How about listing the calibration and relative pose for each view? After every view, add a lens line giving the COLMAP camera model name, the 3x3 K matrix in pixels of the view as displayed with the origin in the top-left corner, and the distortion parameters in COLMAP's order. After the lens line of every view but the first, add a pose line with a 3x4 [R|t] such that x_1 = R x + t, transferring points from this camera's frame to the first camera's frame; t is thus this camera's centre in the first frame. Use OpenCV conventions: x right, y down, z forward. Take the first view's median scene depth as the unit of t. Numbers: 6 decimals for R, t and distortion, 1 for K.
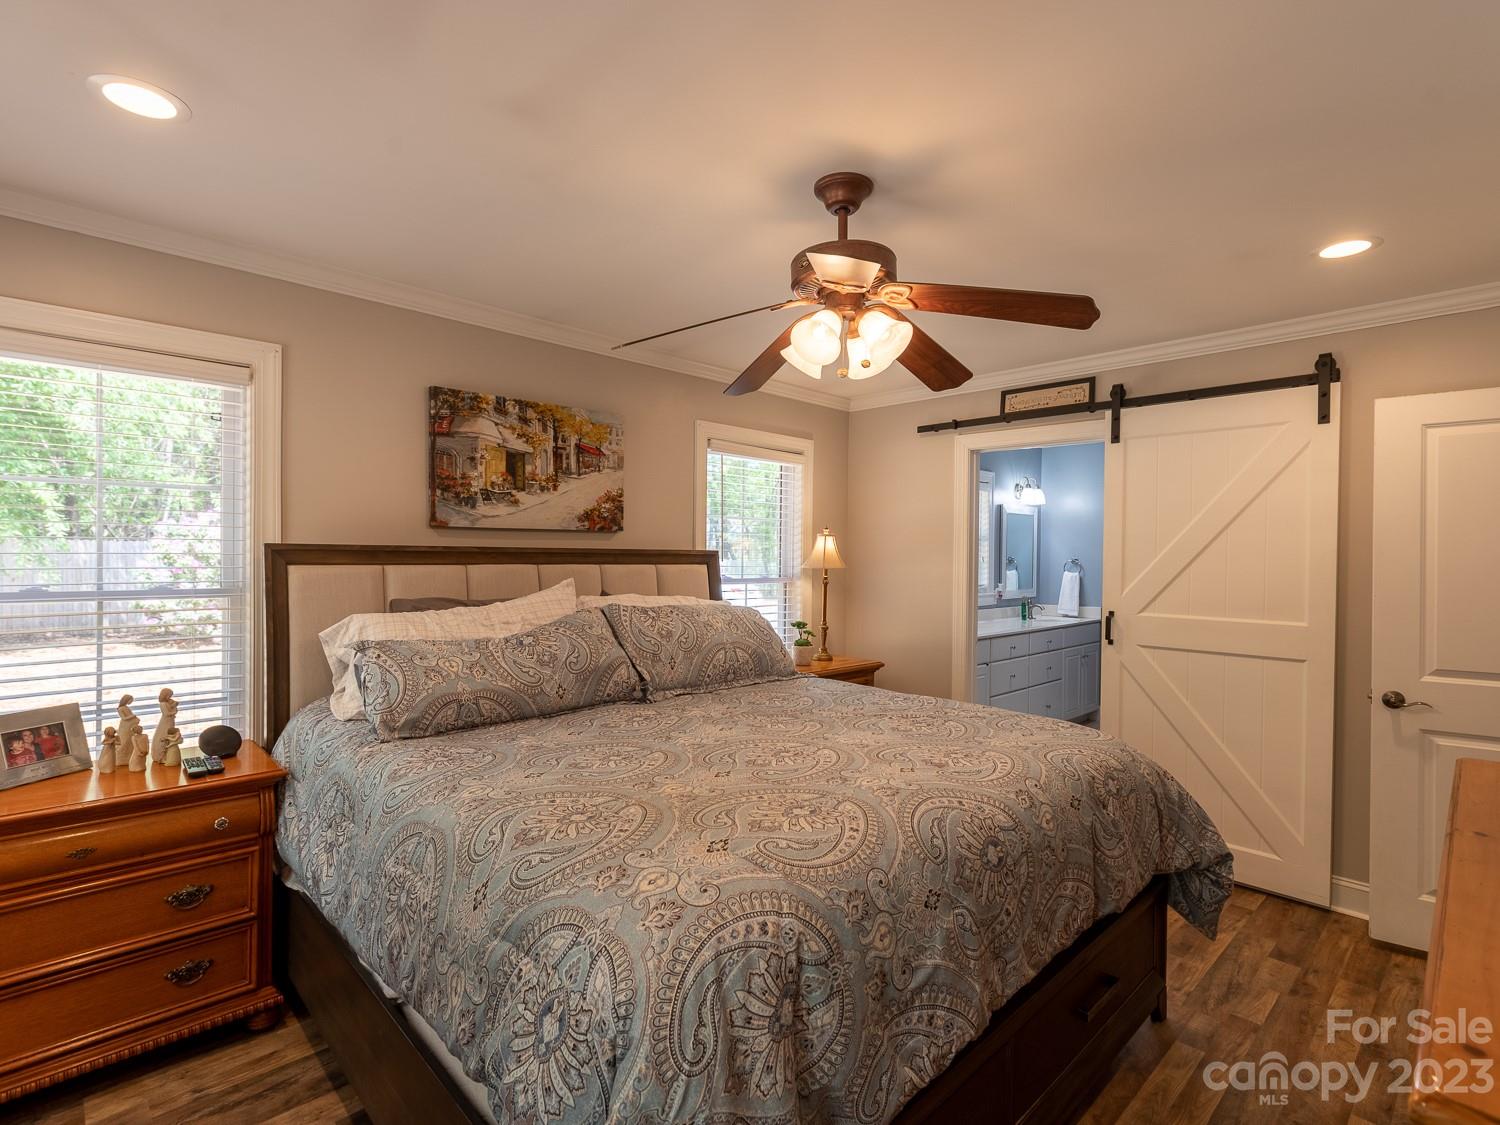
lens RADIAL K [[751.6, 0, 754.6], [0, 751.6, 571.5], [0, 0, 1]] dist [0.003366, 0.000498]
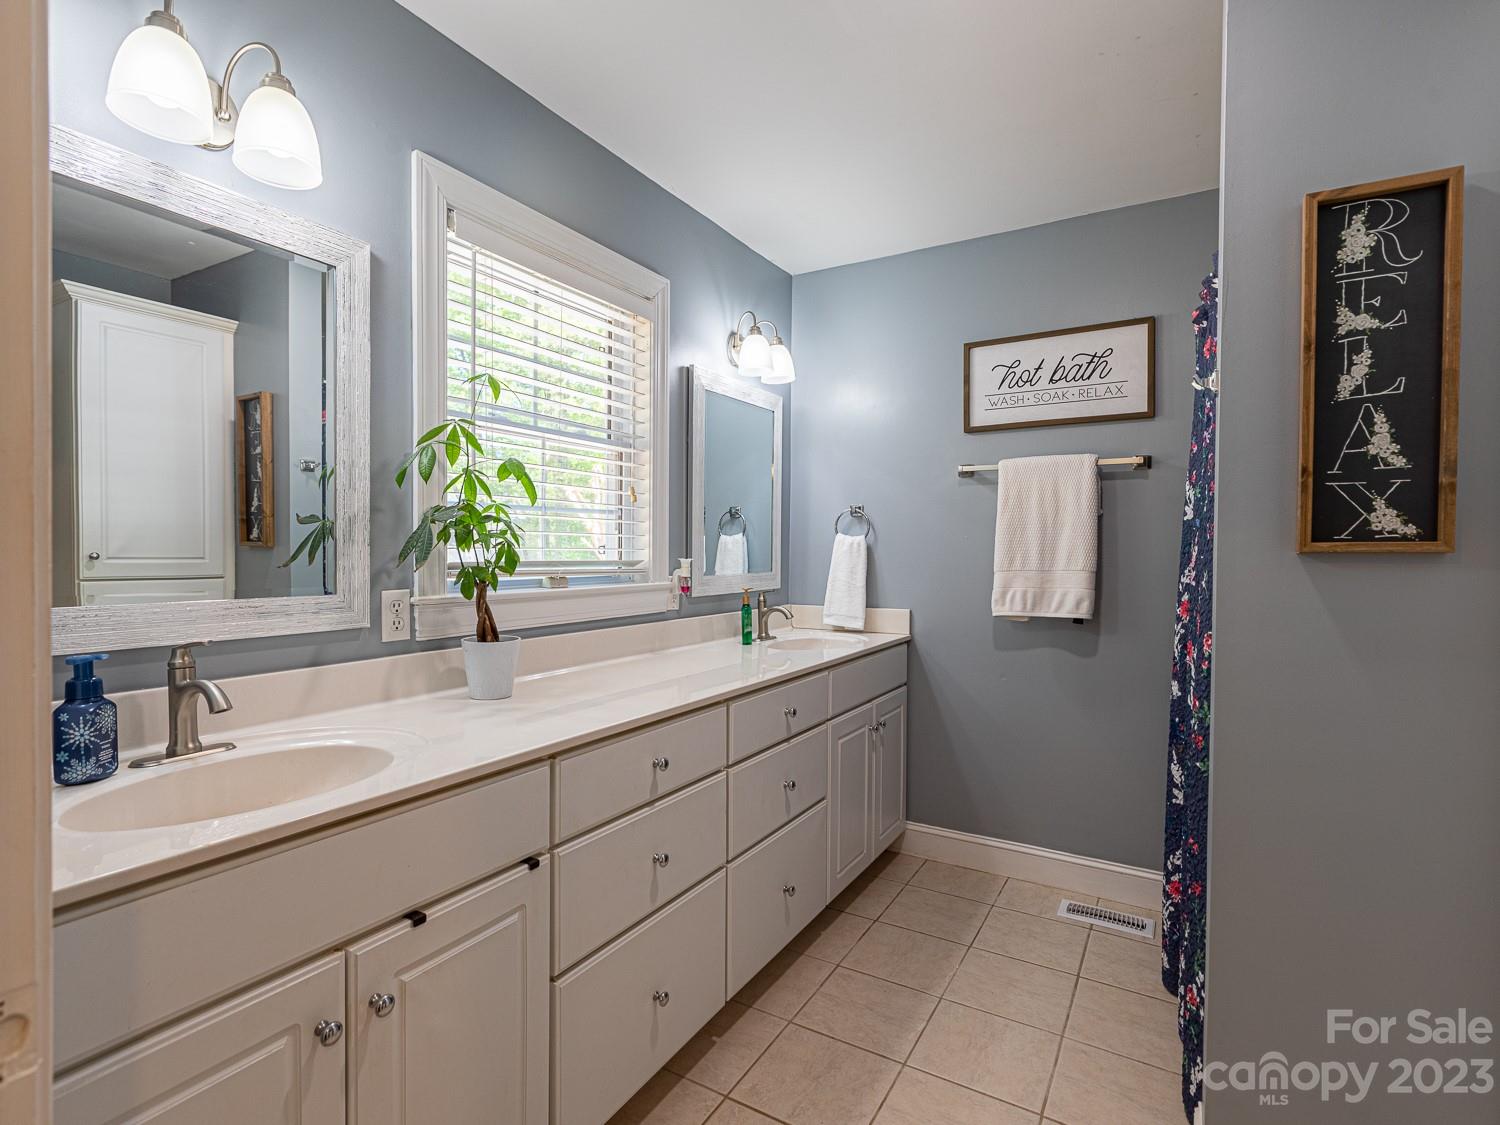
lens RADIAL K [[751.6, 0, 749.2], [0, 751.6, 557.0], [0, 0, 1]] dist [0.003366, 0.000498]
pose [[0.967801, -0.002817, 0.251702, 0.248840], [0.003560, 0.999991, -0.002497, 0.015813], [-0.251692, 0.003313, 0.967802, 0.577865]]
